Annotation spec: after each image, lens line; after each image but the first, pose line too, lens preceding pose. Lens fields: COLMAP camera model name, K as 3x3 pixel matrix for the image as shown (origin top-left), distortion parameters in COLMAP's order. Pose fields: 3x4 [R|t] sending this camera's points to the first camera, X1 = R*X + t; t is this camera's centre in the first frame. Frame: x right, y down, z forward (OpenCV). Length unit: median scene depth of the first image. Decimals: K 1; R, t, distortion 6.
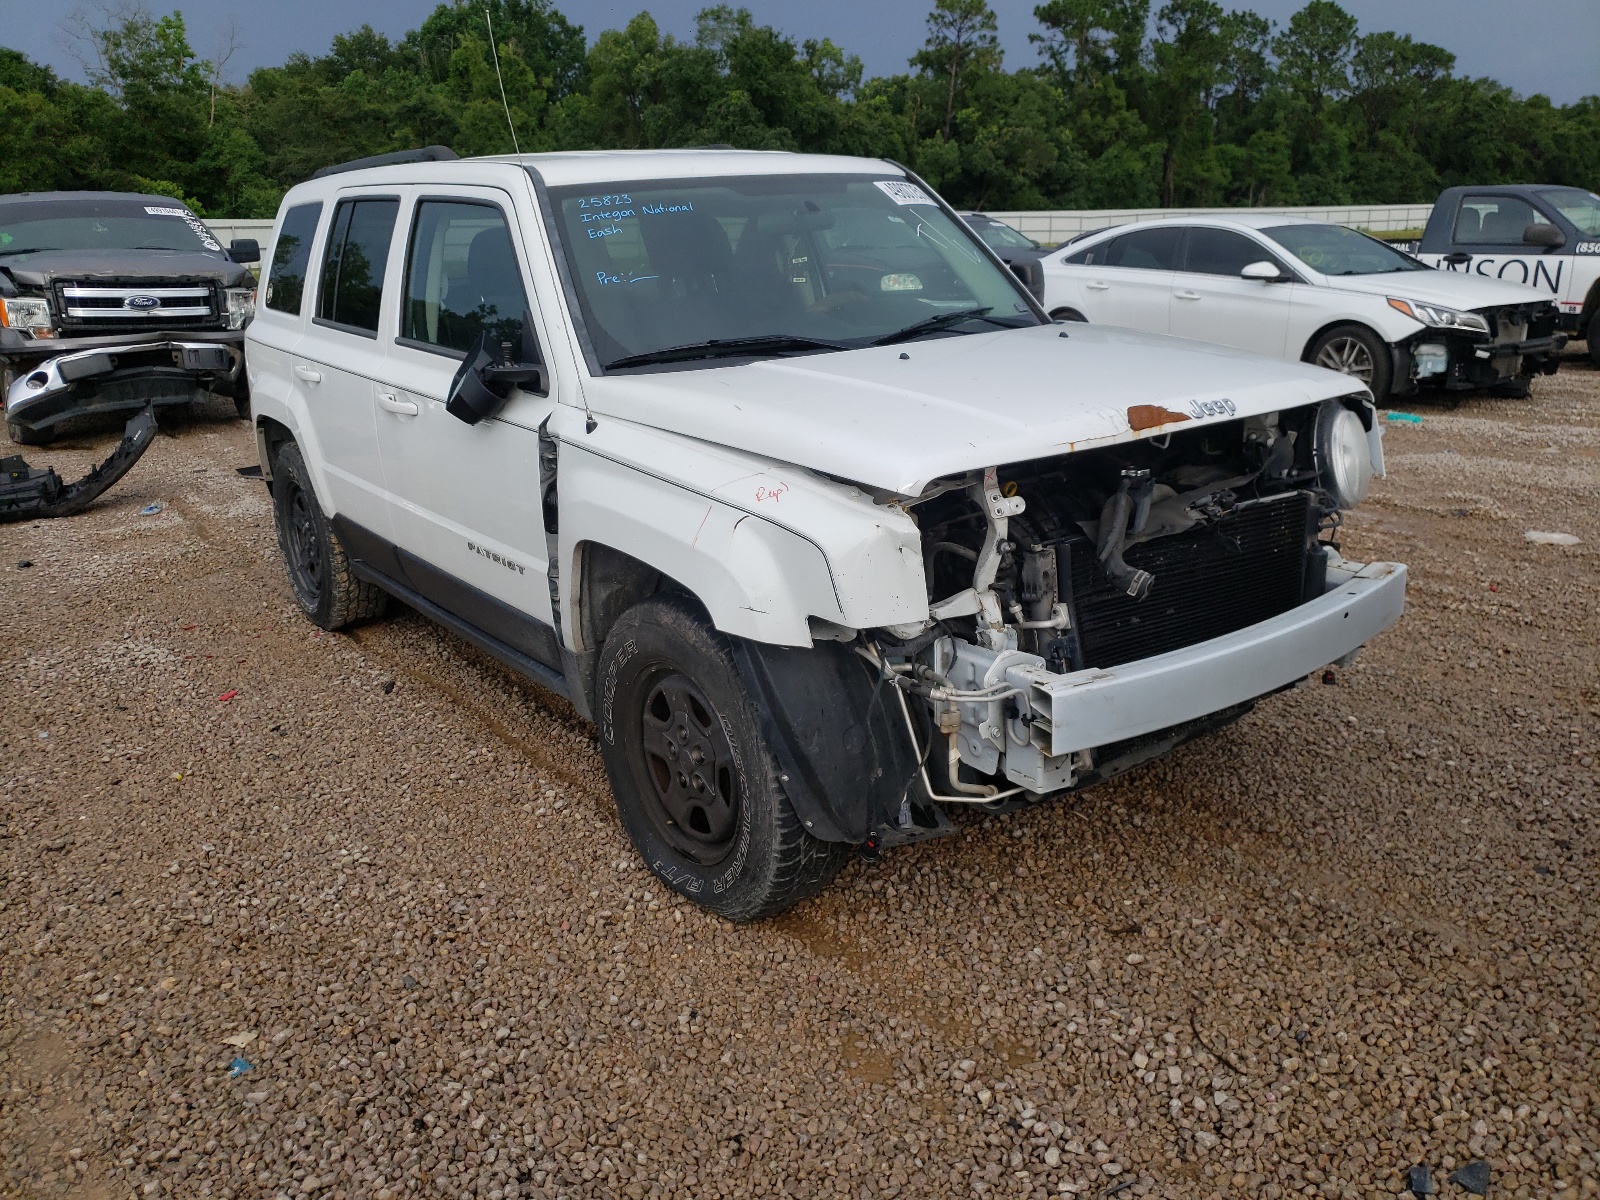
lens RADIAL K [[1213.2, 0, 797.9], [0, 1213.2, 600.9], [0, 0, 1]] dist [-0.008780, -0.001277]
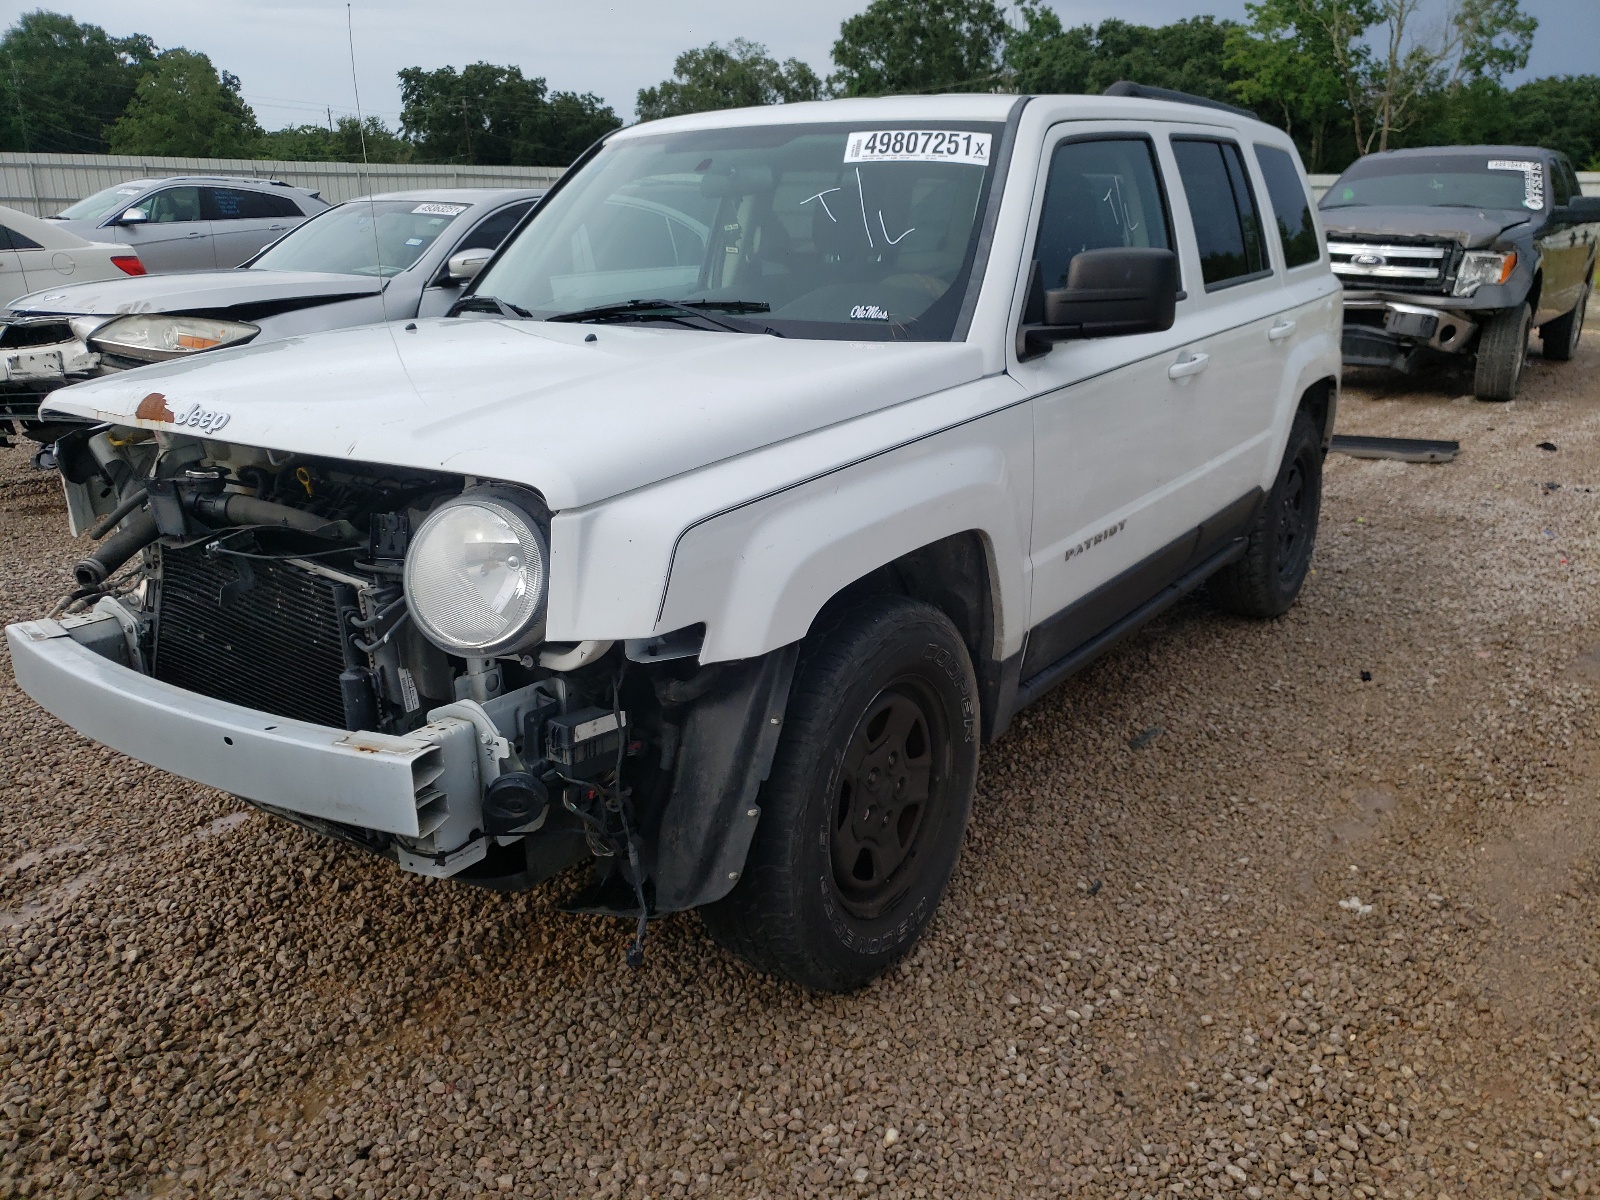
lens RADIAL K [[1213.2, 0, 798.1], [0, 1213.2, 599.2], [0, 0, 1]] dist [-0.008780, -0.001277]
pose [[0.260737, 0.310788, -0.914017, 0.320275], [-0.278096, 0.930813, 0.237168, -0.091026], [0.924488, 0.192346, 0.329126, 0.287236]]
